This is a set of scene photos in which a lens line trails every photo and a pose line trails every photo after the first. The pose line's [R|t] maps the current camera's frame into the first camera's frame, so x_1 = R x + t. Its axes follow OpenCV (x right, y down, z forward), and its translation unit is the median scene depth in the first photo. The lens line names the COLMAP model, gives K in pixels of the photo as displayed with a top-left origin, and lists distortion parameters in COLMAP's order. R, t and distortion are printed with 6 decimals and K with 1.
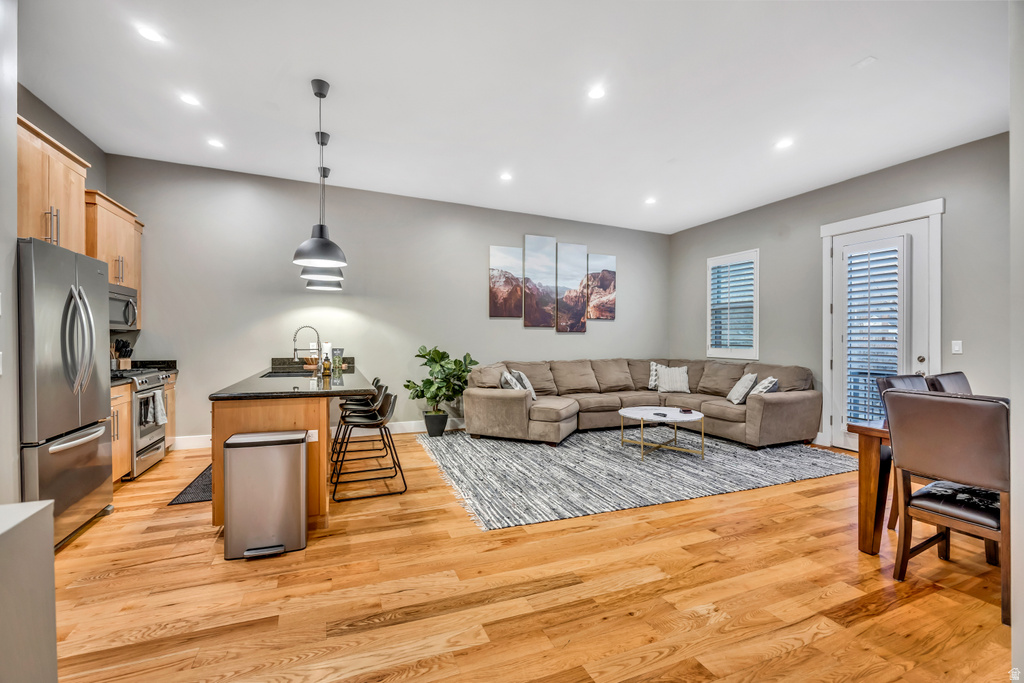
lens RADIAL K [[446.4, 0, 510.3], [0, 446.4, 342.6], [0, 0, 1]] dist [-0.013848, 0.000297]
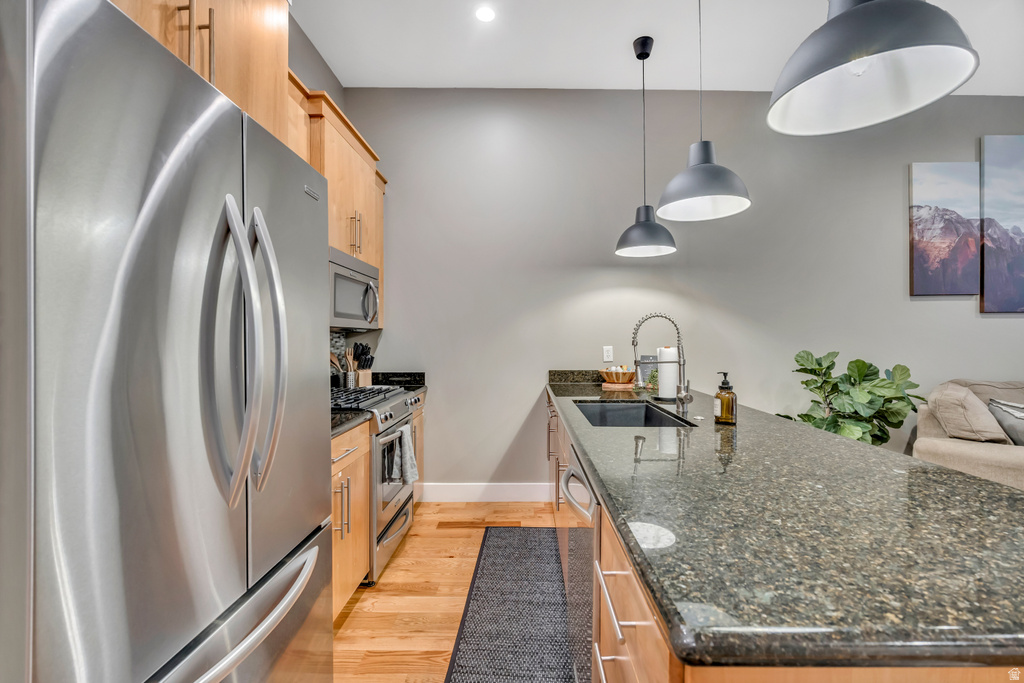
lens RADIAL K [[440.0, 0, 509.1], [0, 440.0, 338.4], [0, 0, 1]] dist [-0.017709, 0.000037]
pose [[0.915112, -0.007348, -0.403133, -0.344487], [0.004077, 0.999951, -0.008973, -0.005756], [0.403179, 0.006568, 0.915097, 0.410466]]
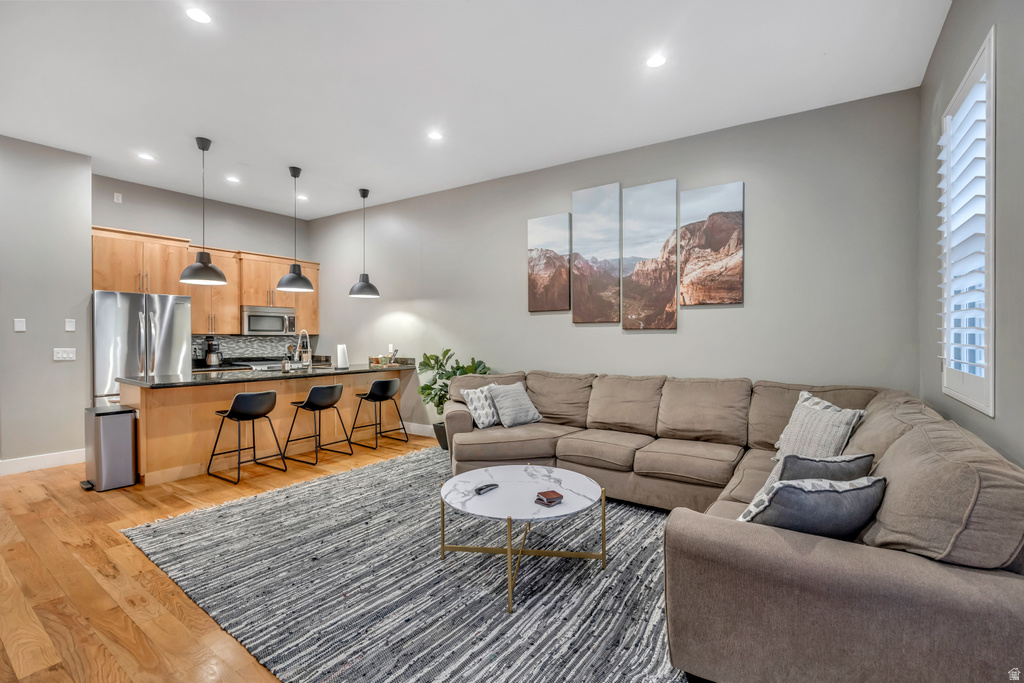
lens RADIAL K [[451.0, 0, 512.0], [0, 451.0, 341.5], [0, 0, 1]] dist [-0.014154, 0.000534]
pose [[0.547131, 0.003711, -0.837039, 0.731244], [-0.003878, 0.999991, 0.001899, -0.010432], [0.837038, 0.002207, 0.547140, 0.677672]]
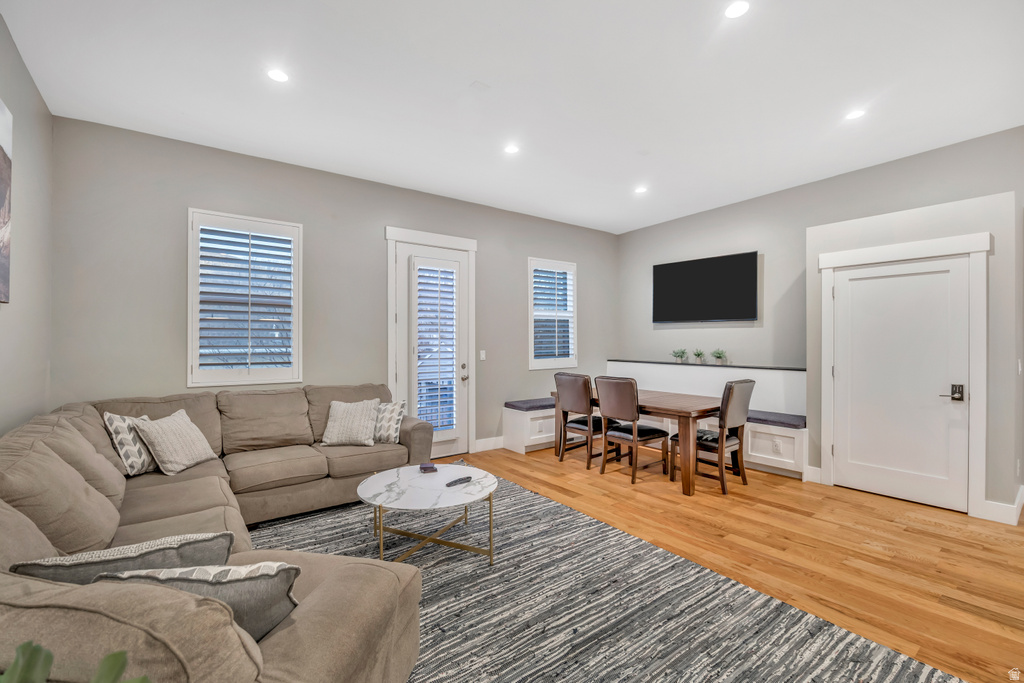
lens RADIAL K [[451.0, 0, 512.0], [0, 451.0, 341.5], [0, 0, 1]] dist [-0.014154, 0.000534]
pose [[-0.265044, -0.004084, 0.964228, -0.254994], [0.008301, 0.999944, 0.006517, -0.031901], [-0.964201, 0.009732, -0.264995, 1.005597]]
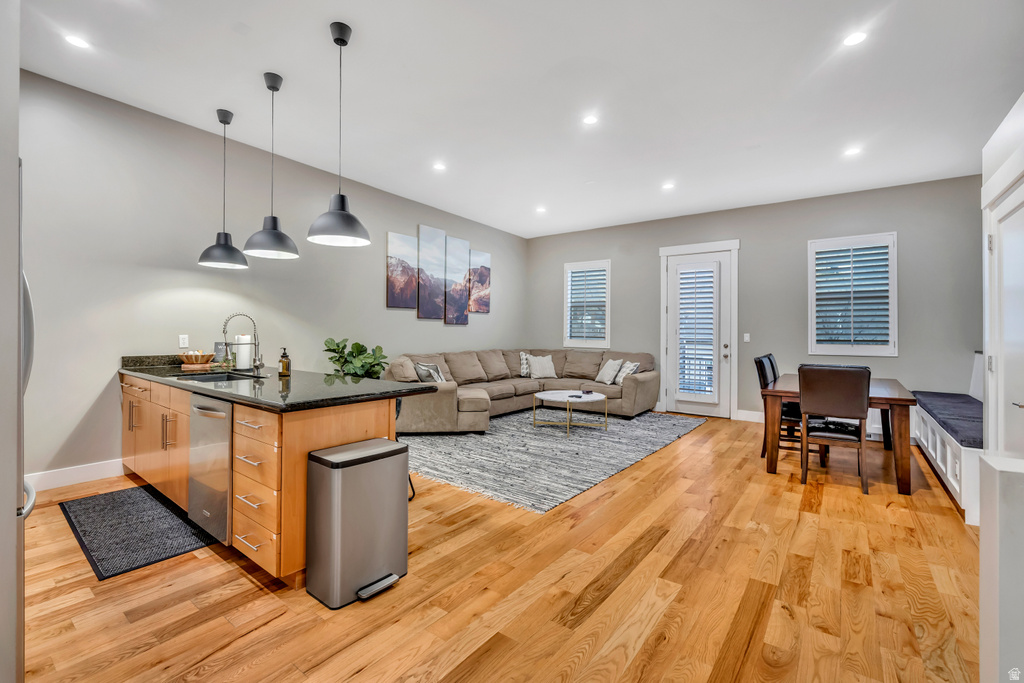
lens RADIAL K [[447.8, 0, 511.0], [0, 447.8, 330.4], [0, 0, 1]] dist [-0.015353, 0.000023]
pose [[0.857055, 0.005005, 0.515200, -0.380110], [-0.000423, 0.999959, -0.009009, -0.000924], [-0.515224, 0.007504, 0.857022, 0.073789]]
